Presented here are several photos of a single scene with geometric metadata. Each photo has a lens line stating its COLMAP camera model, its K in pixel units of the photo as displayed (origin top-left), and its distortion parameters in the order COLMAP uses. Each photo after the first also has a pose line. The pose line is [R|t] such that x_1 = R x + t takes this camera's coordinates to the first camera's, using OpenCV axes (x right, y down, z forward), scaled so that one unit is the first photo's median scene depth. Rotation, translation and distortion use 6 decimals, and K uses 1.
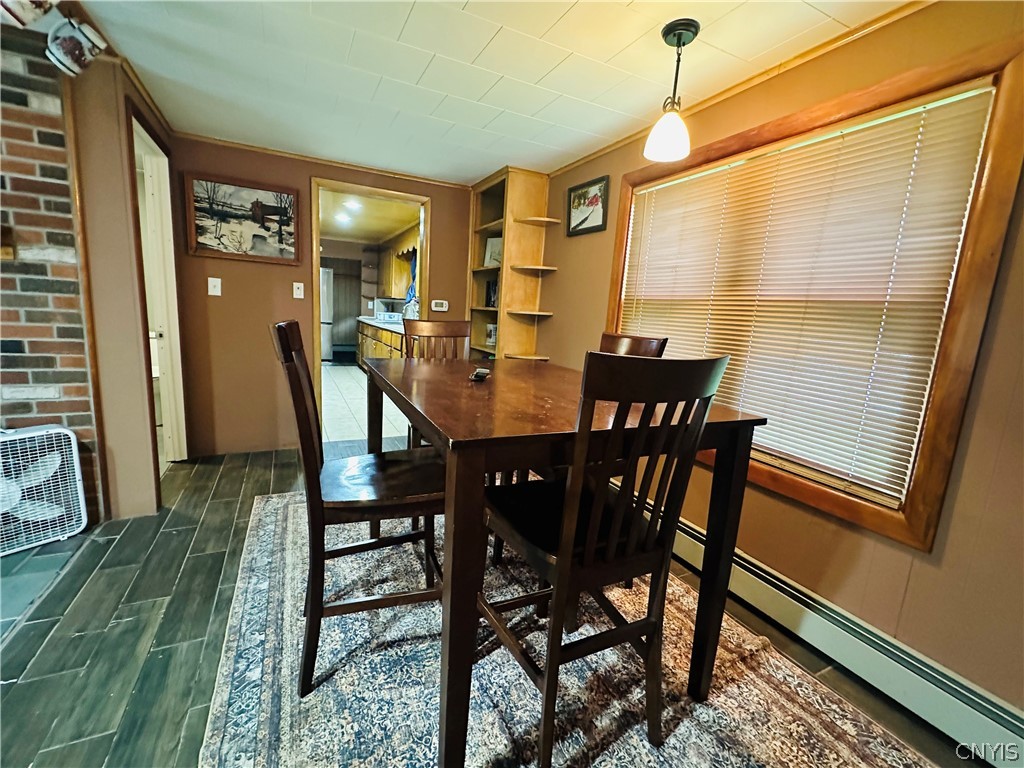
lens RADIAL K [[441.3, 0, 512.3], [0, 441.3, 385.0], [0, 0, 1]] dist [-0.001805, -0.000133]
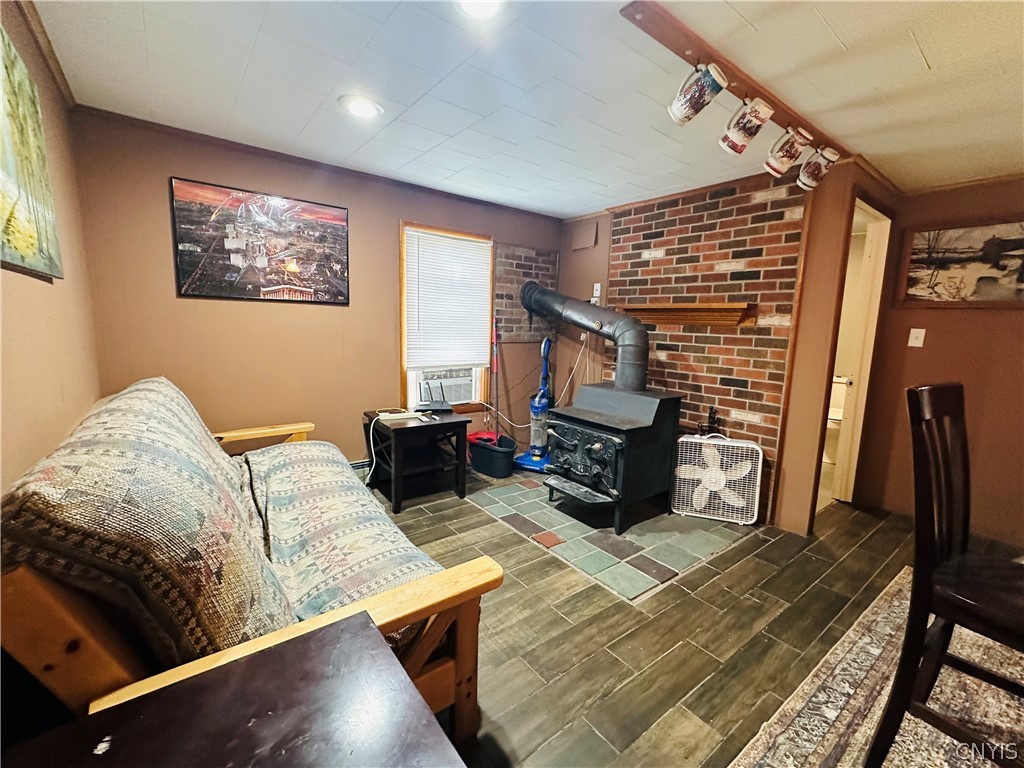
lens RADIAL K [[441.3, 0, 513.5], [0, 441.3, 384.8], [0, 0, 1]] dist [-0.001805, -0.000133]
pose [[0.199913, 0.083823, -0.976222, 0.150486], [-0.180599, 0.982415, 0.047372, -0.014934], [0.963026, 0.166834, 0.211536, -0.049212]]
